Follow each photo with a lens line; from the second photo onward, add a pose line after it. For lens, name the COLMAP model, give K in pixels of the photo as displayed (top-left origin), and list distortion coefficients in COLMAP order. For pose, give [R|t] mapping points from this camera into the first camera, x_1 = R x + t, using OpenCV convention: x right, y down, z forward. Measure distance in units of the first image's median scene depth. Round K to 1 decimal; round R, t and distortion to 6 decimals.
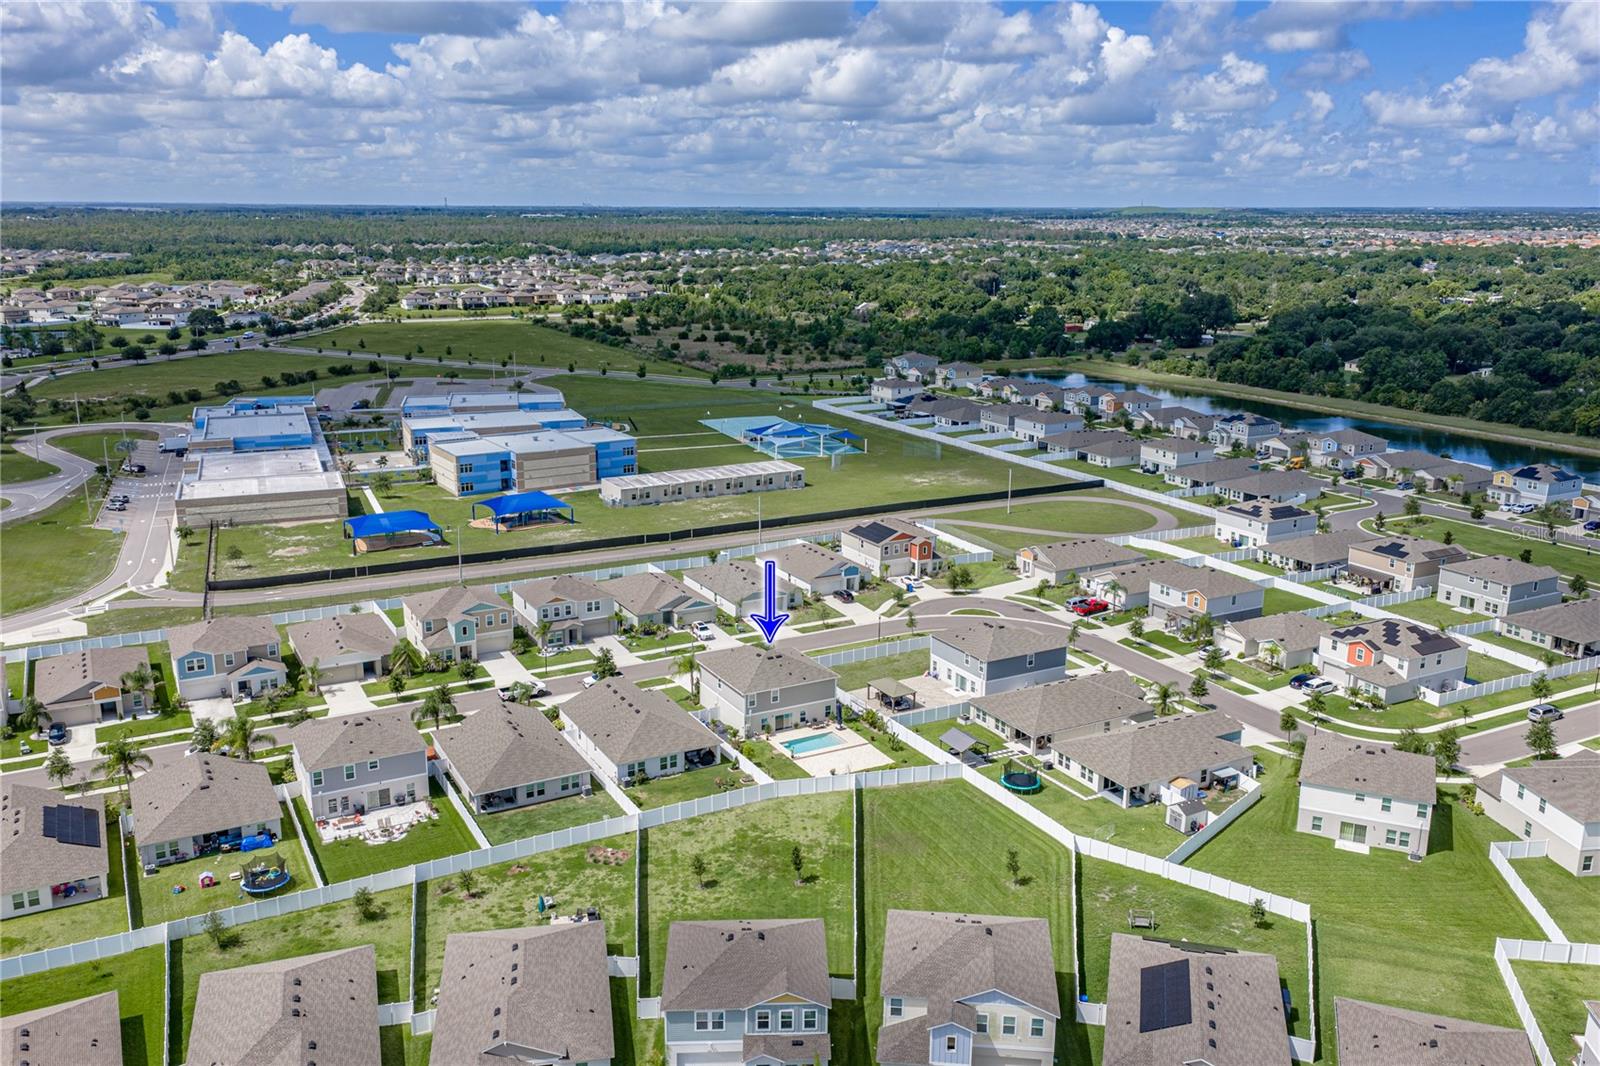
lens RADIAL K [[1327.2, 0, 800.0], [0, 1327.2, 533.0], [0, 0, 1]] dist [0.047382, -0.041164]
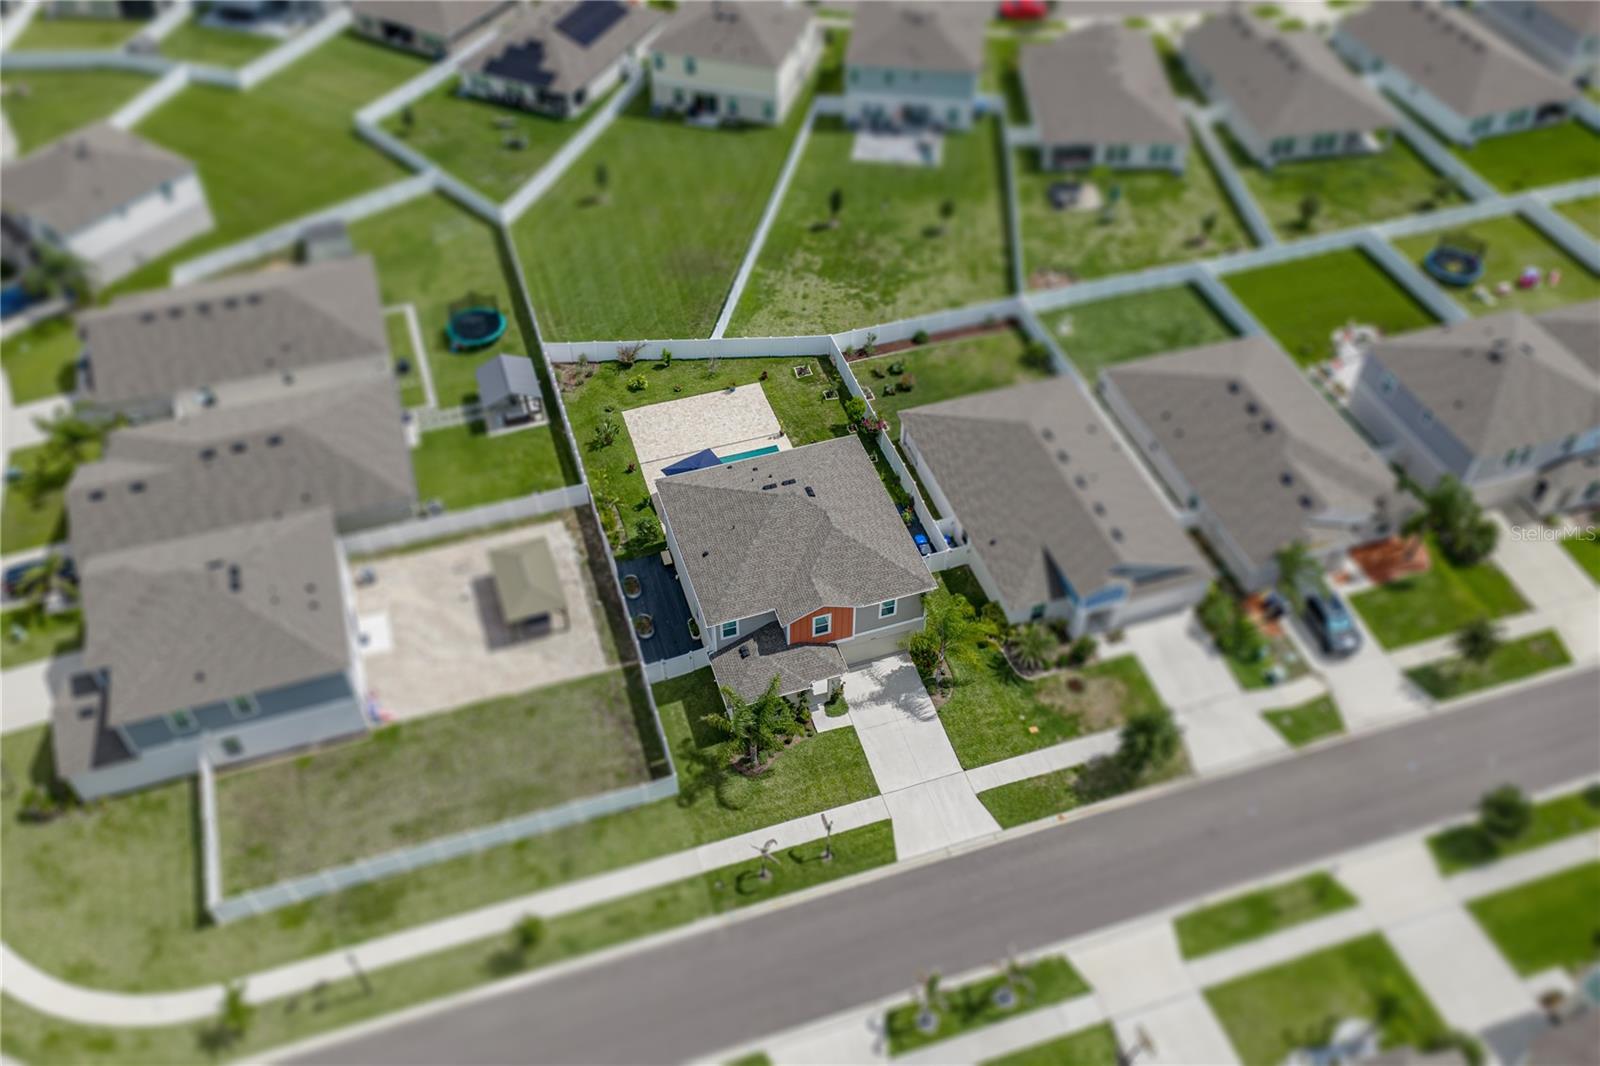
lens RADIAL K [[1327.2, 0, 800.0], [0, 1327.2, 533.0], [0, 0, 1]] dist [0.047382, -0.041164]
pose [[-0.983564, -0.132341, 0.122831, -0.035311], [0.040379, 0.501833, 0.864021, -0.124515], [-0.175986, 0.854780, -0.488241, 0.493193]]
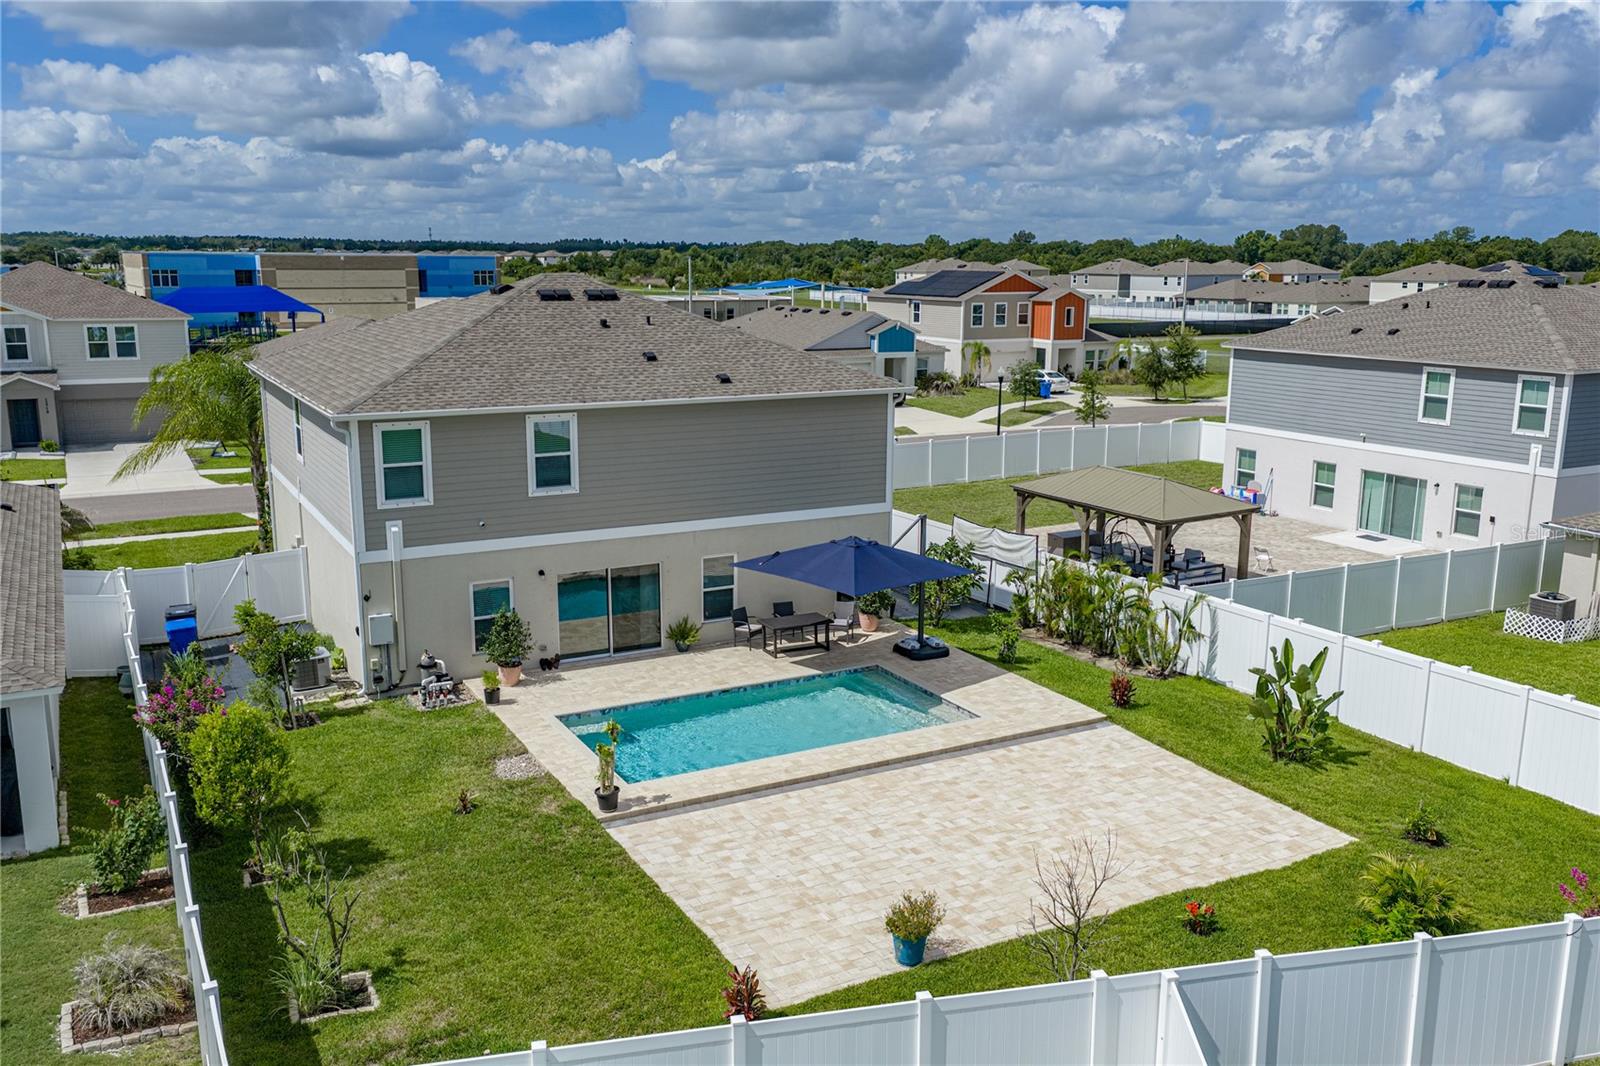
lens RADIAL K [[1327.2, 0, 800.0], [0, 1327.2, 533.0], [0, 0, 1]] dist [0.047382, -0.041164]
pose [[0.999999, 0.000634, -0.000911, 0.005349], [-0.000672, 0.999093, -0.042584, 0.054101], [0.000883, 0.042585, 0.999092, 0.318000]]
